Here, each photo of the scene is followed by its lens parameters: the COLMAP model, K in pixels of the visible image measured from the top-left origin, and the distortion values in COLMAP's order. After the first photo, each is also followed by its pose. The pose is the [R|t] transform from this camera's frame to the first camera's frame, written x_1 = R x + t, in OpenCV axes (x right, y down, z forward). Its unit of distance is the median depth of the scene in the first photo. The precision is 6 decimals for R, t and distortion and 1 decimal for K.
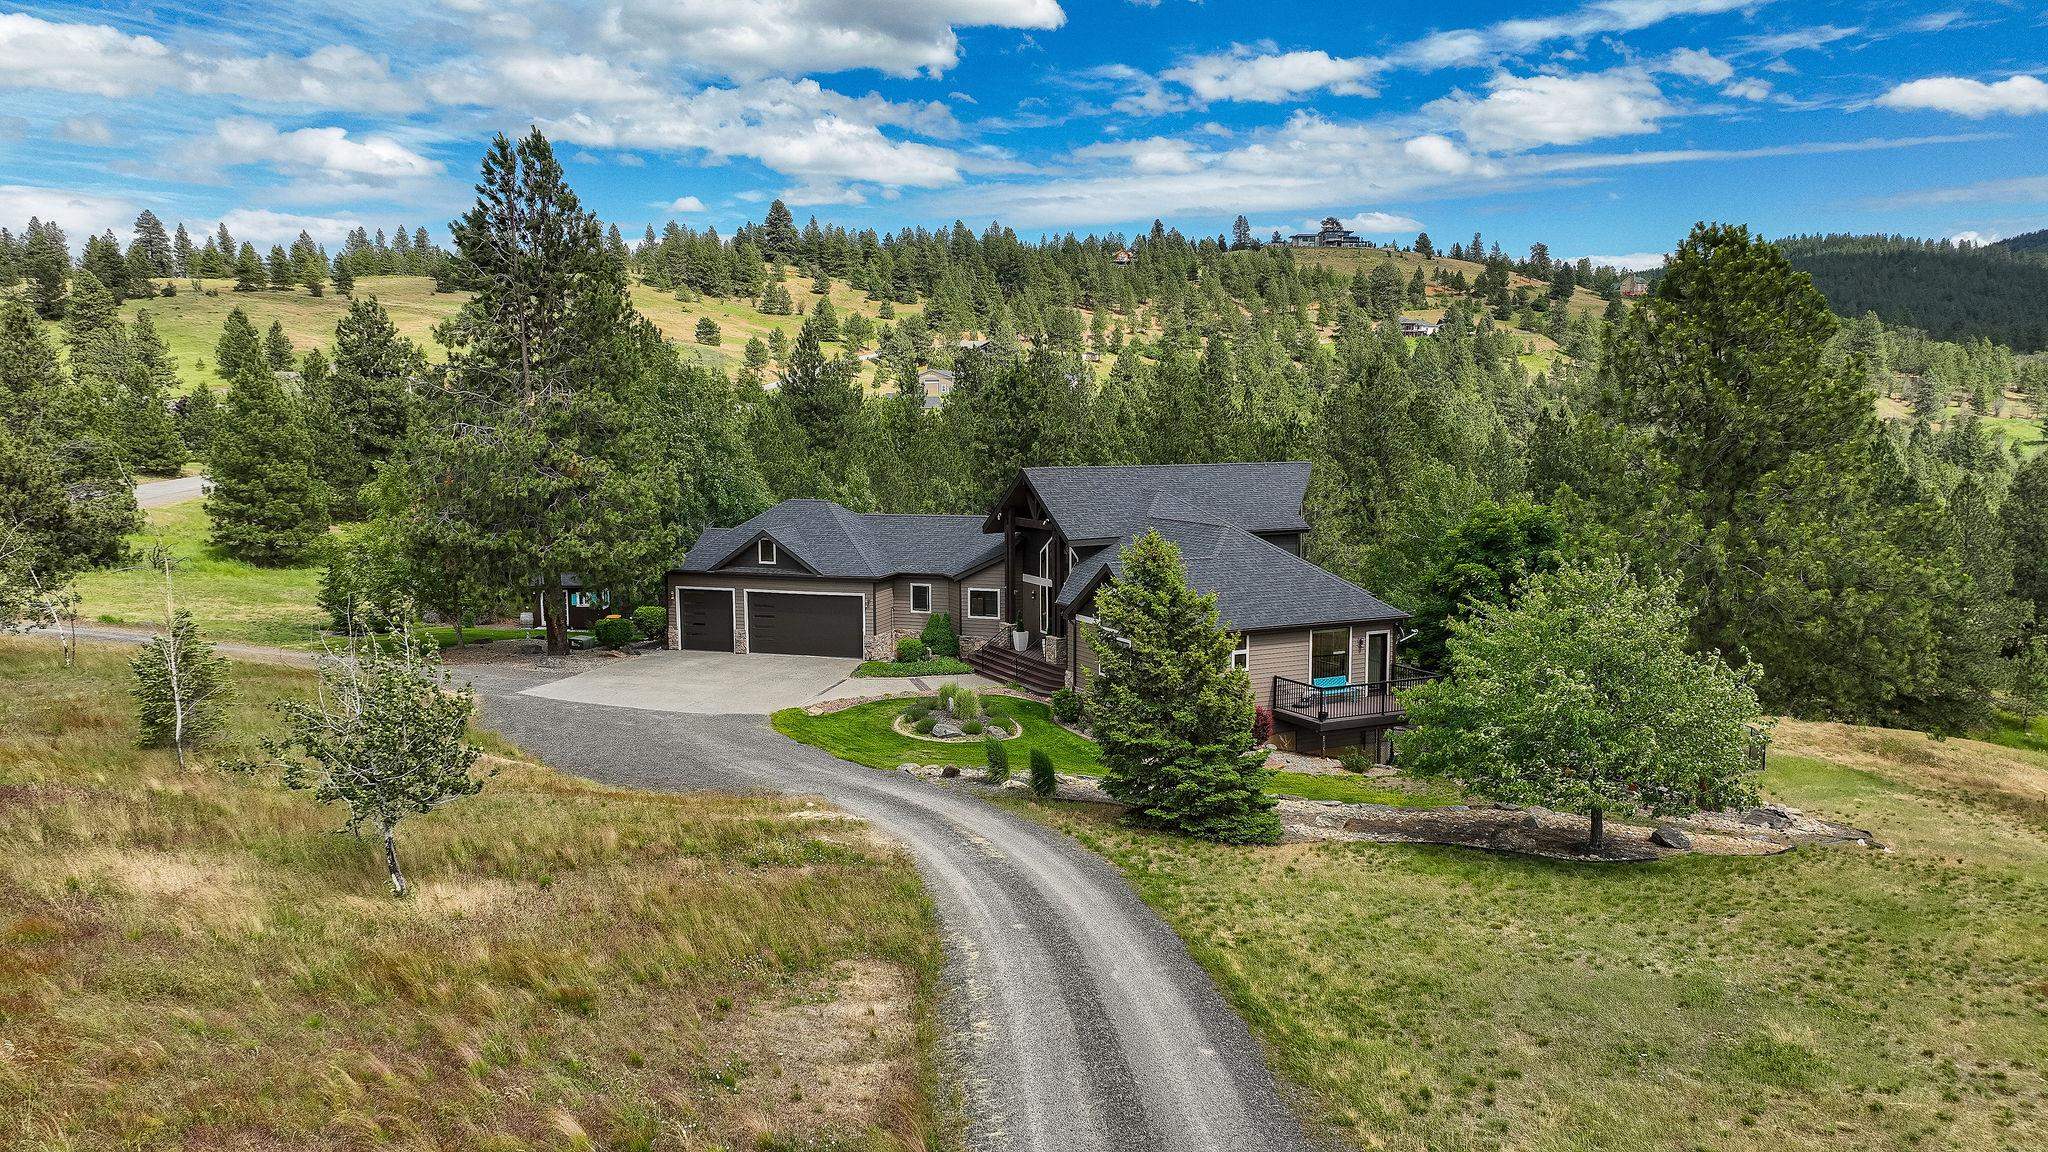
lens RADIAL K [[1441.0, 0, 1030.2], [0, 1441.0, 583.6], [0, 0, 1]] dist [0.010050, 0.004814]
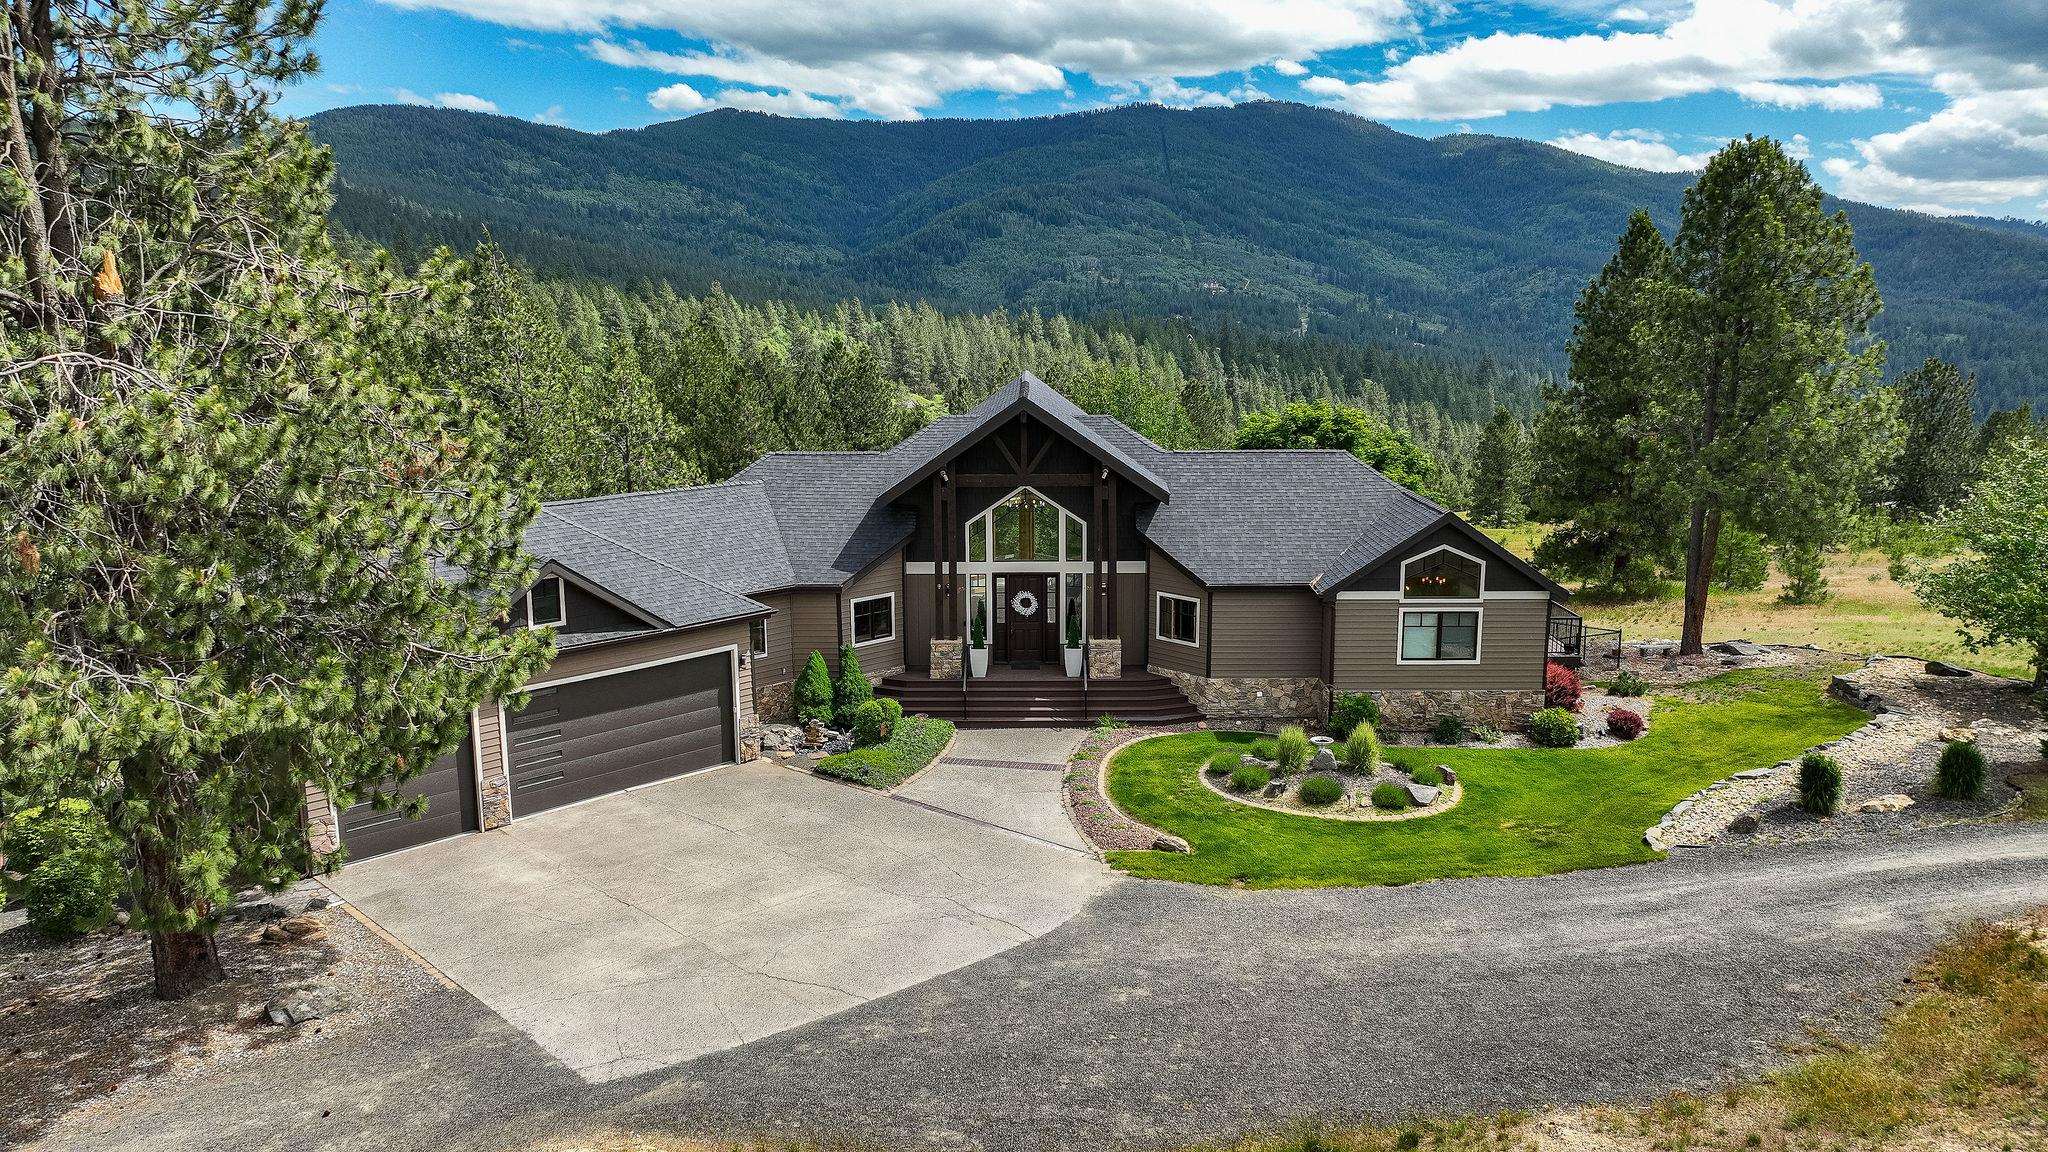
lens RADIAL K [[1441.0, 0, 1030.2], [0, 1441.0, 583.6], [0, 0, 1]] dist [0.010050, 0.004814]
pose [[0.456356, -0.170266, 0.873355, -0.506619], [0.106085, 0.984932, 0.136586, -0.074090], [-0.883450, 0.030318, 0.467543, 0.605672]]
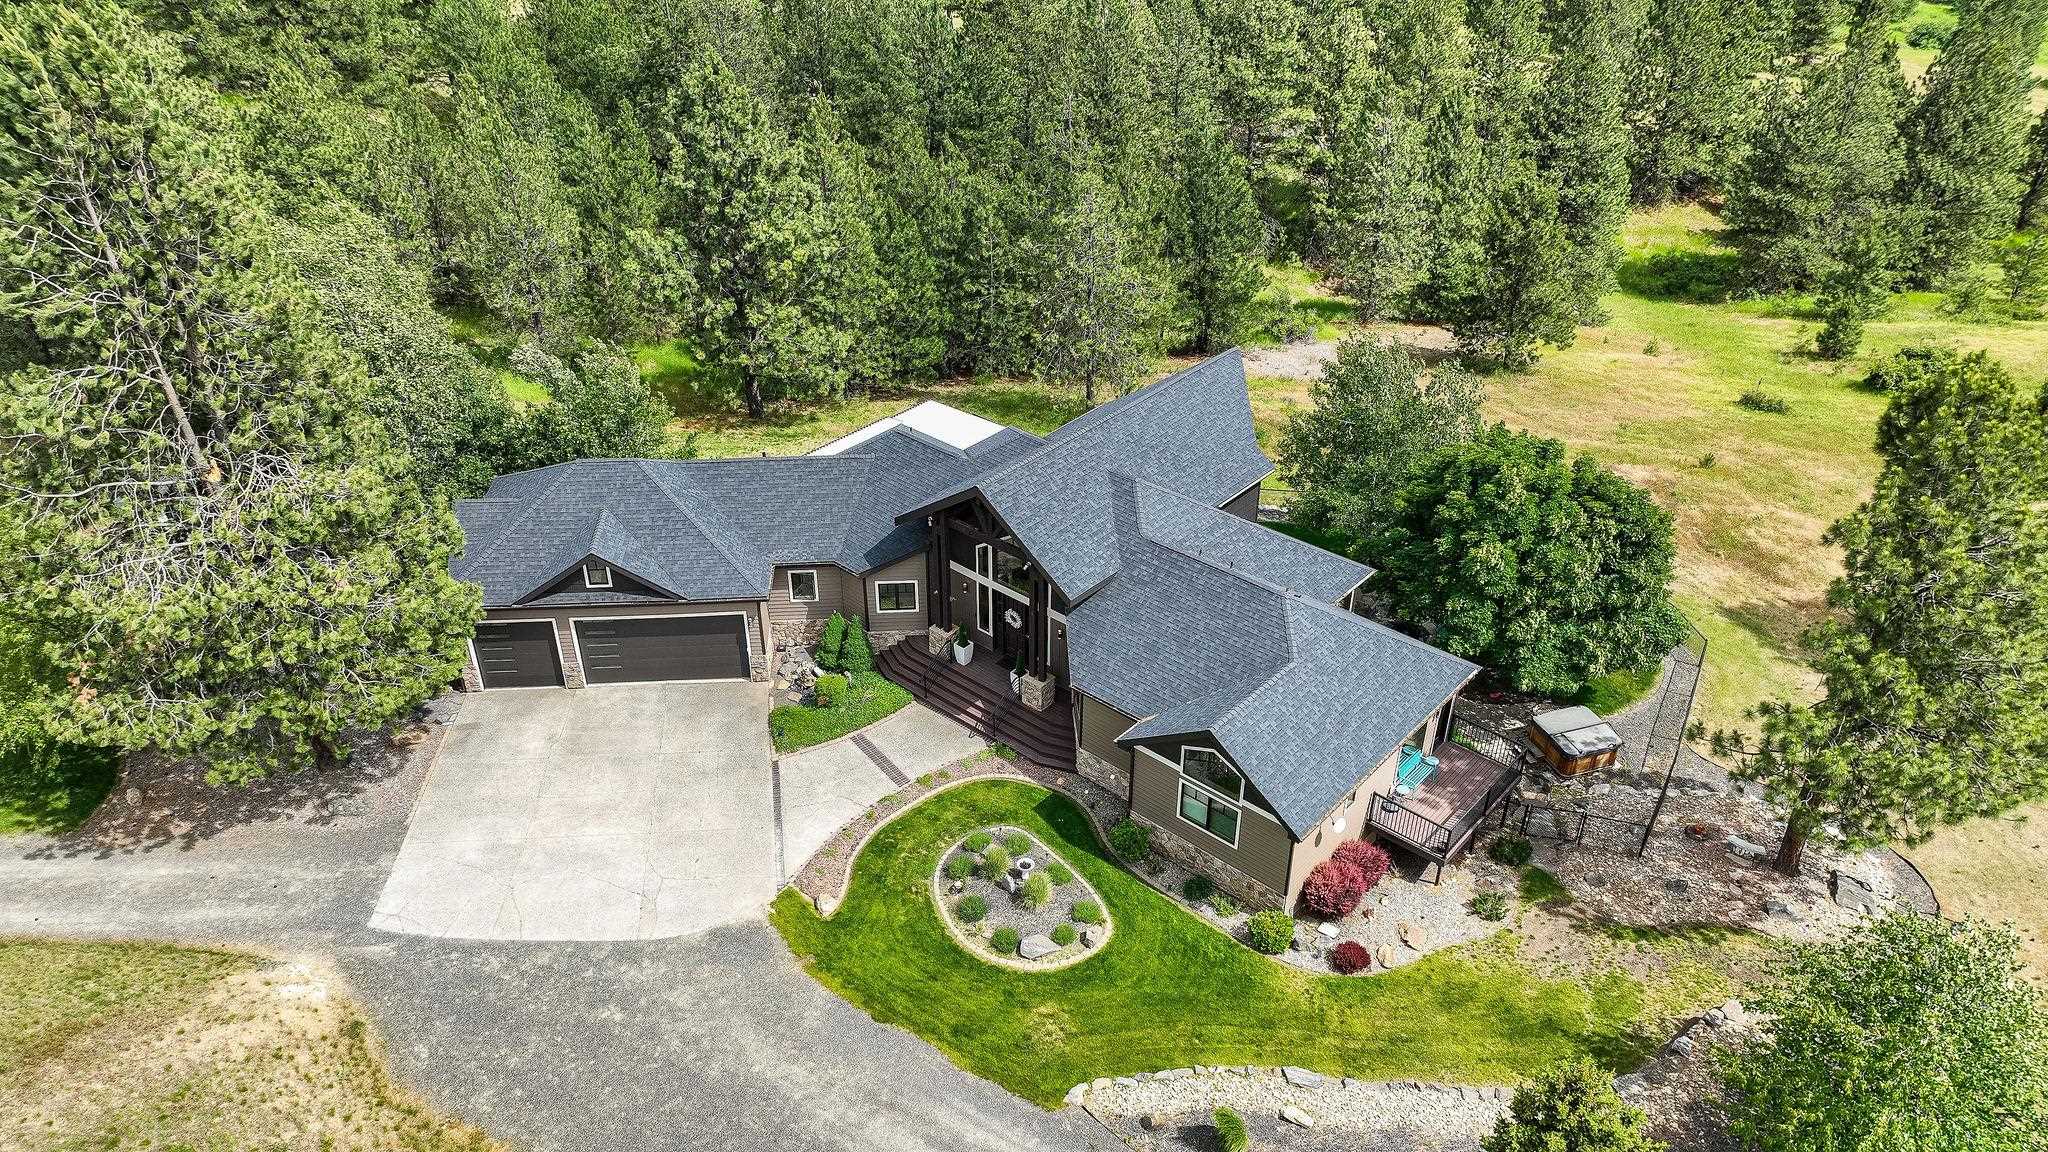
lens RADIAL K [[1441.0, 0, 1030.2], [0, 1441.0, 583.6], [0, 0, 1]] dist [0.010050, 0.004814]
pose [[0.927481, -0.197592, 0.317391, -0.203786], [0.036963, 0.893234, 0.448071, -0.329272], [-0.372040, -0.403846, 0.835760, 0.279104]]
